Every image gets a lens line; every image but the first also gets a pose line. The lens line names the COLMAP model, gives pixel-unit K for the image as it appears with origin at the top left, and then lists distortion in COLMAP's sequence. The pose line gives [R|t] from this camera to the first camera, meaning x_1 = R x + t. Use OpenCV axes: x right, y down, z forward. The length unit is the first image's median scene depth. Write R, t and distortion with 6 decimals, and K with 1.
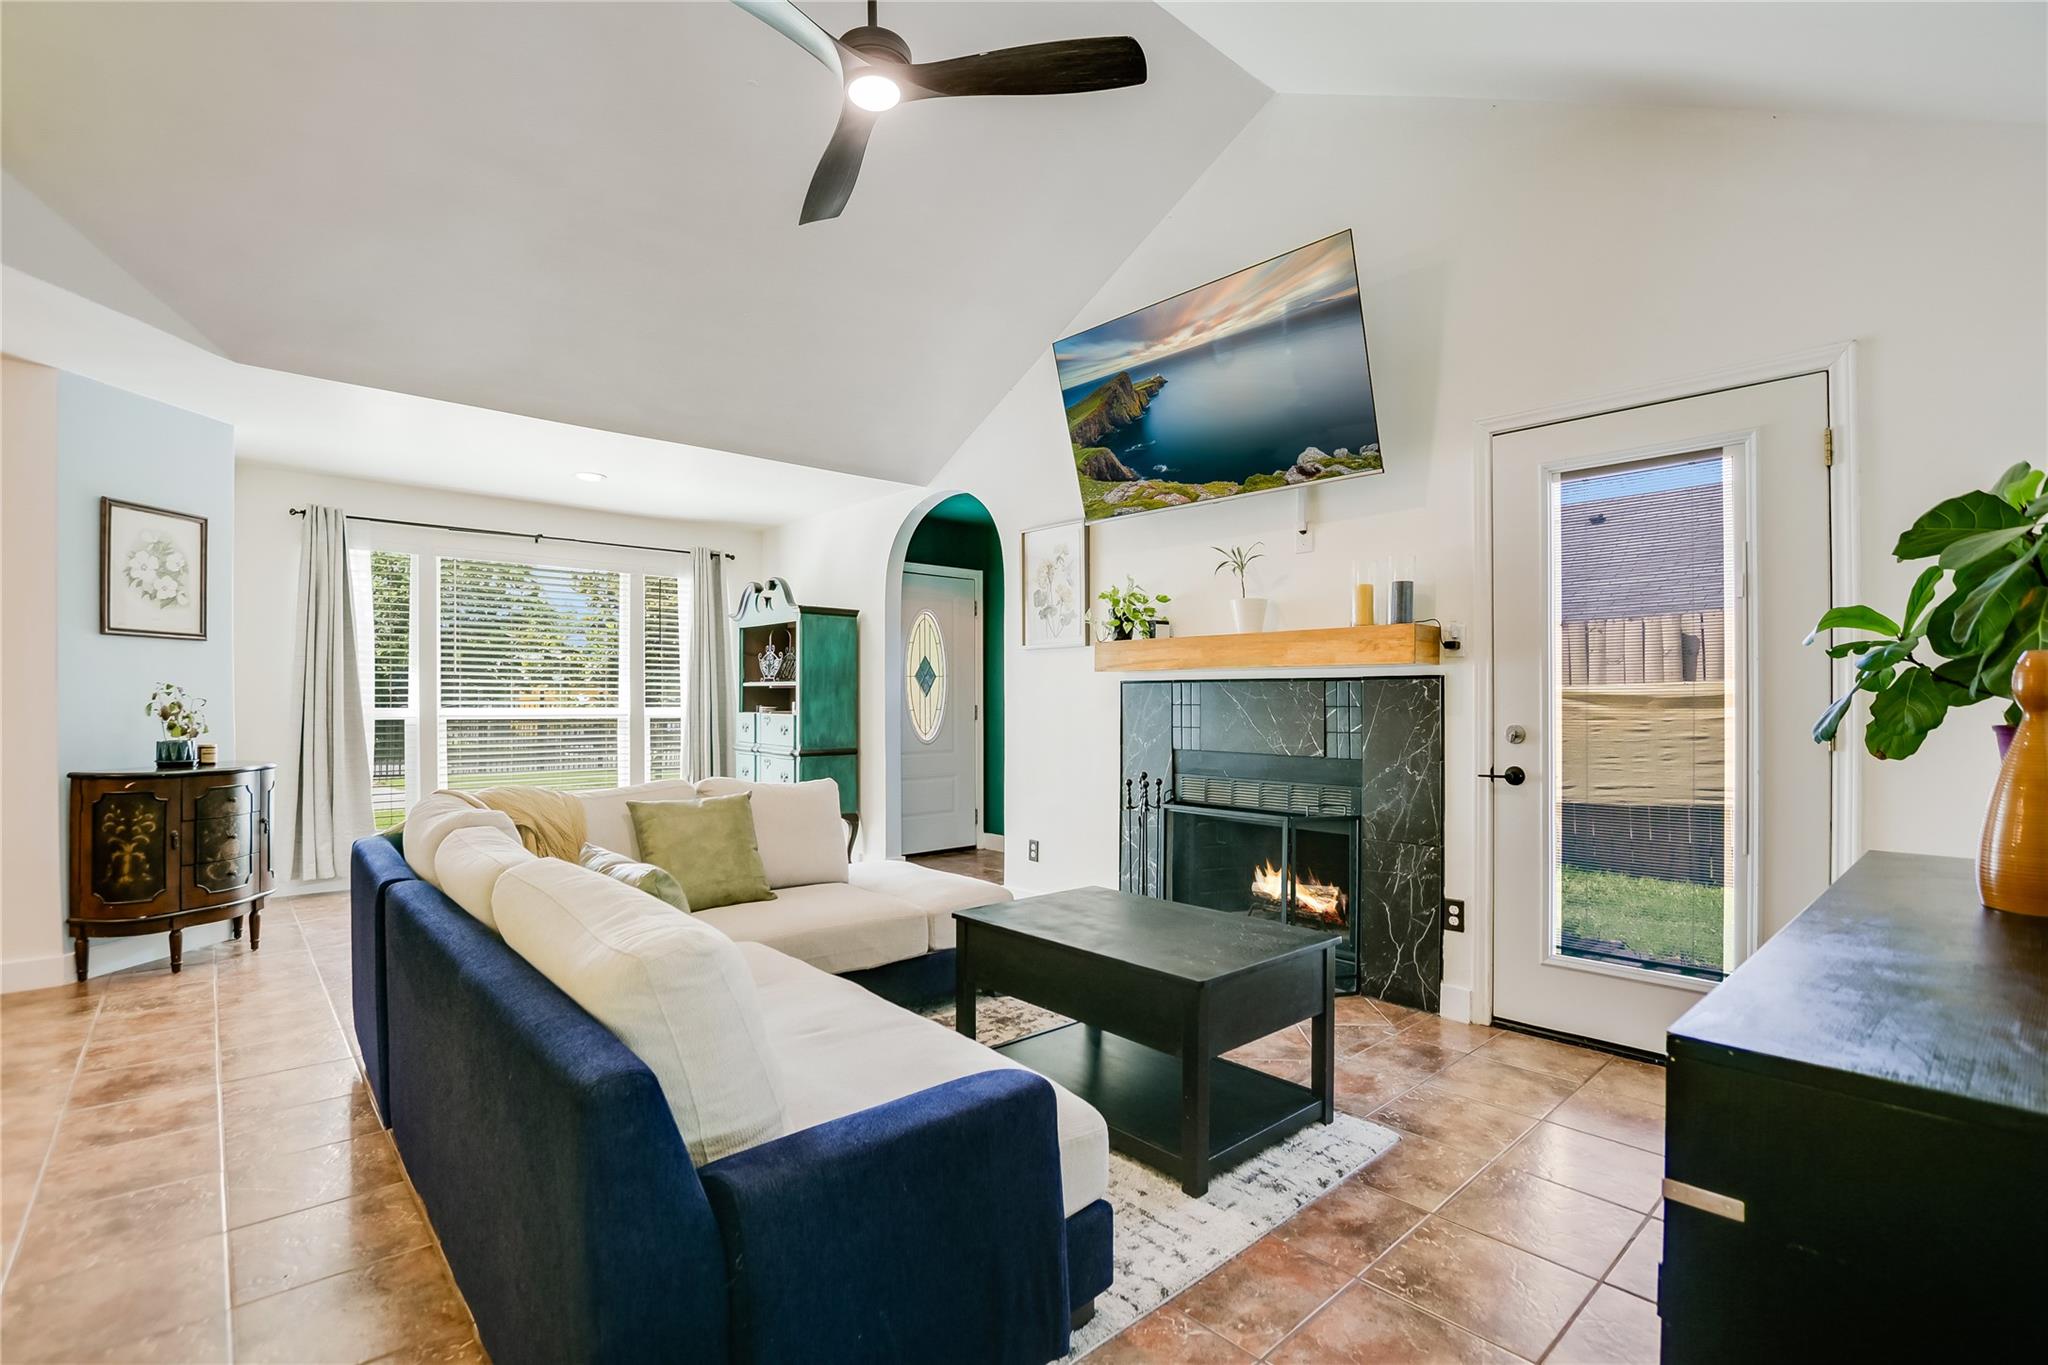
lens RADIAL K [[936.9, 0, 1014.4], [0, 936.9, 689.1], [0, 0, 1]] dist [-0.003493, -0.000208]
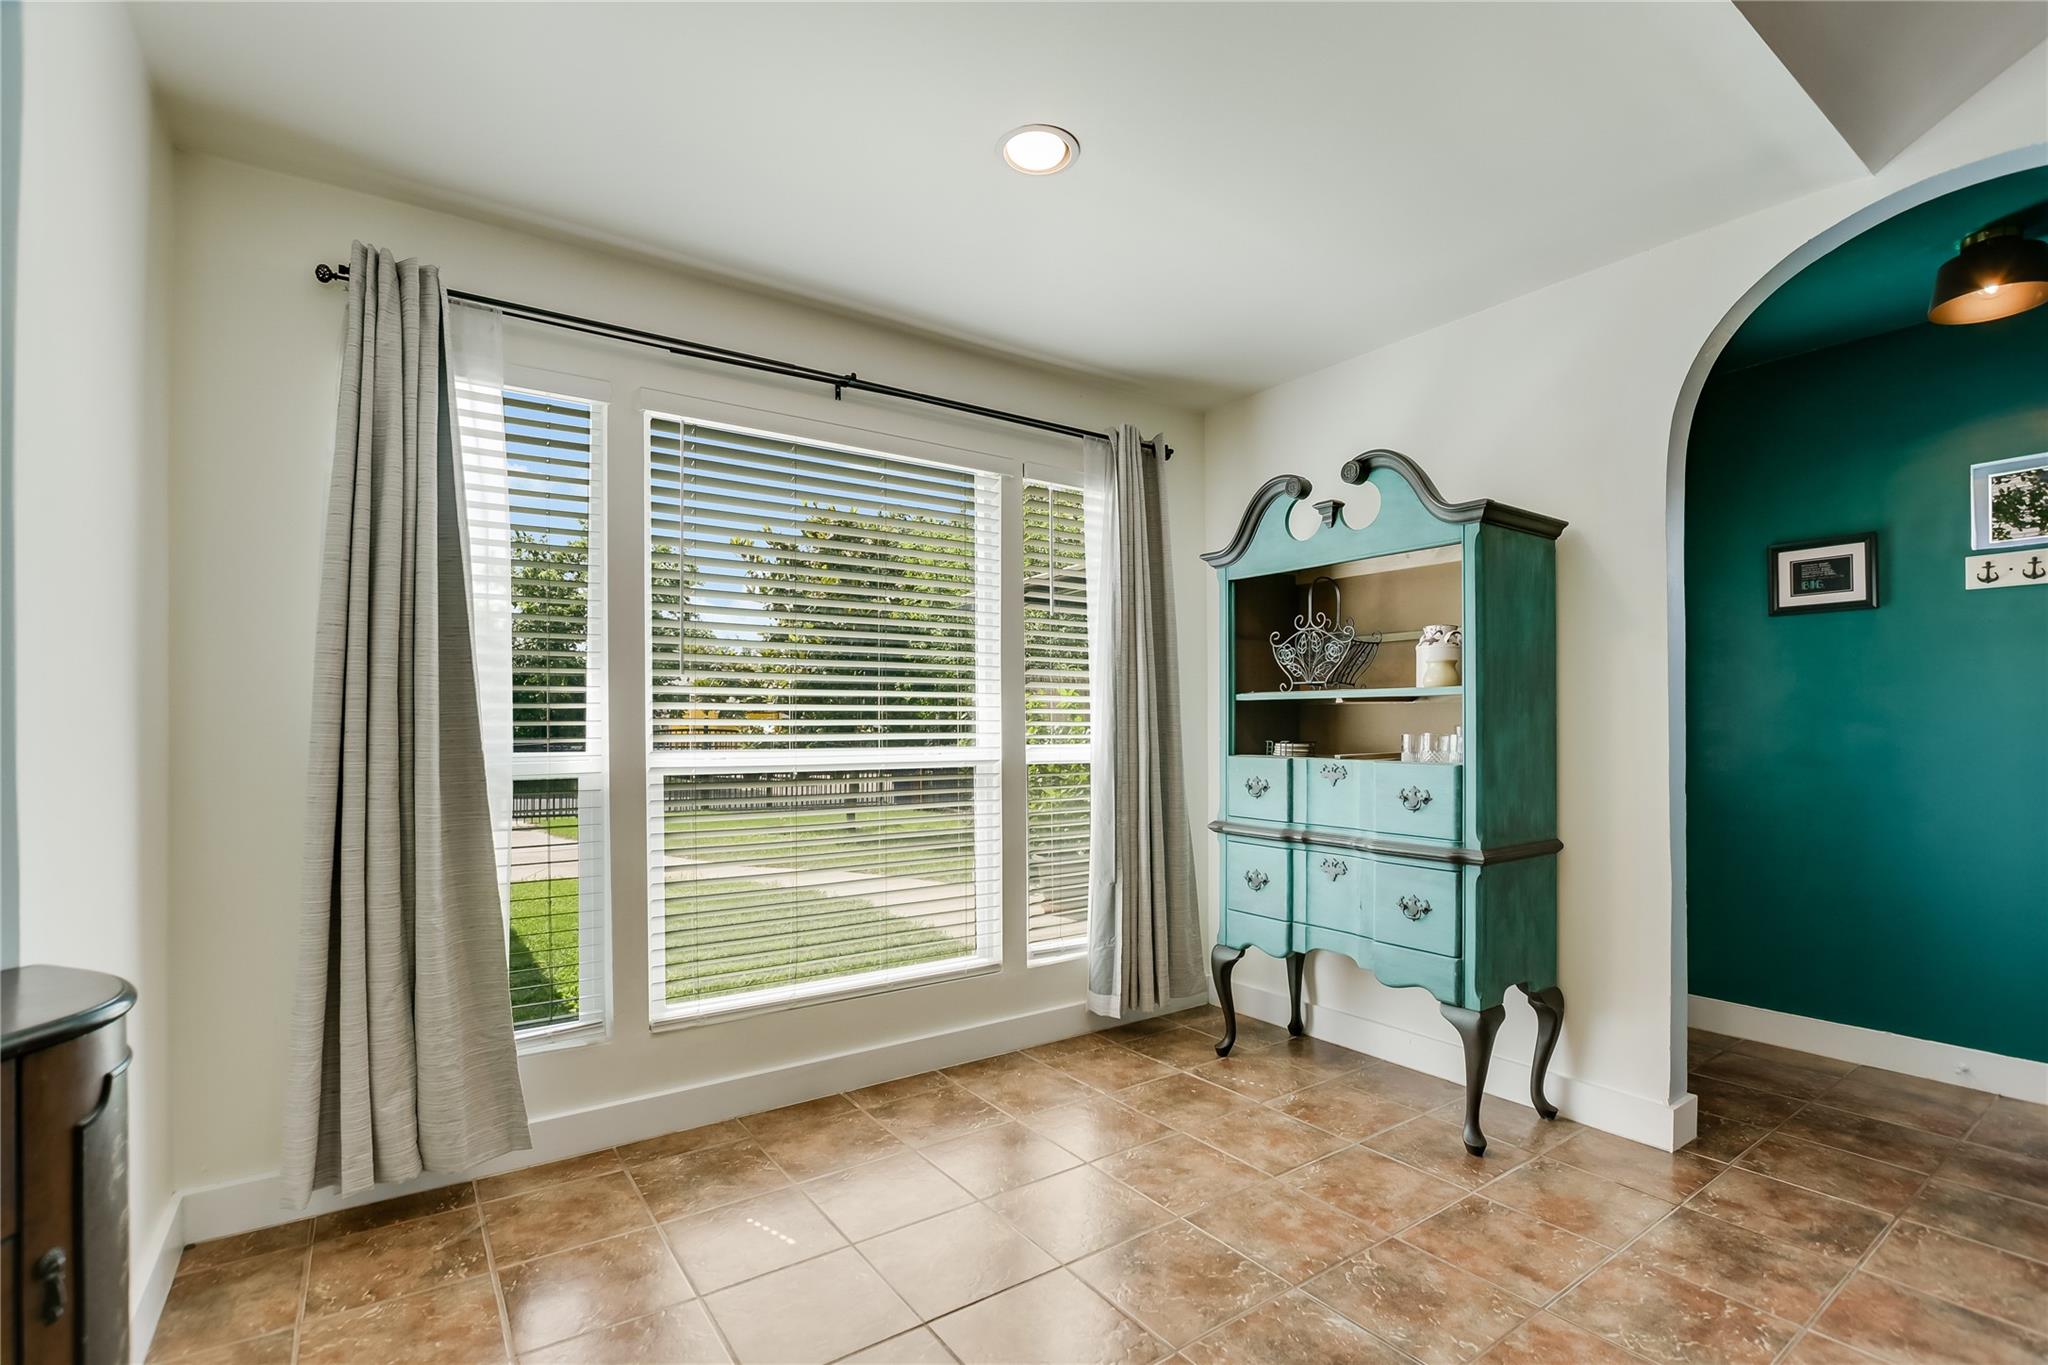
lens RADIAL K [[936.9, 0, 1029.9], [0, 936.9, 704.6], [0, 0, 1]] dist [-0.003493, -0.000208]
pose [[0.995569, -0.005781, -0.093851, -0.401312], [0.004958, 0.999947, -0.009004, 0.003095], [0.093898, 0.008499, 0.995546, 0.585976]]
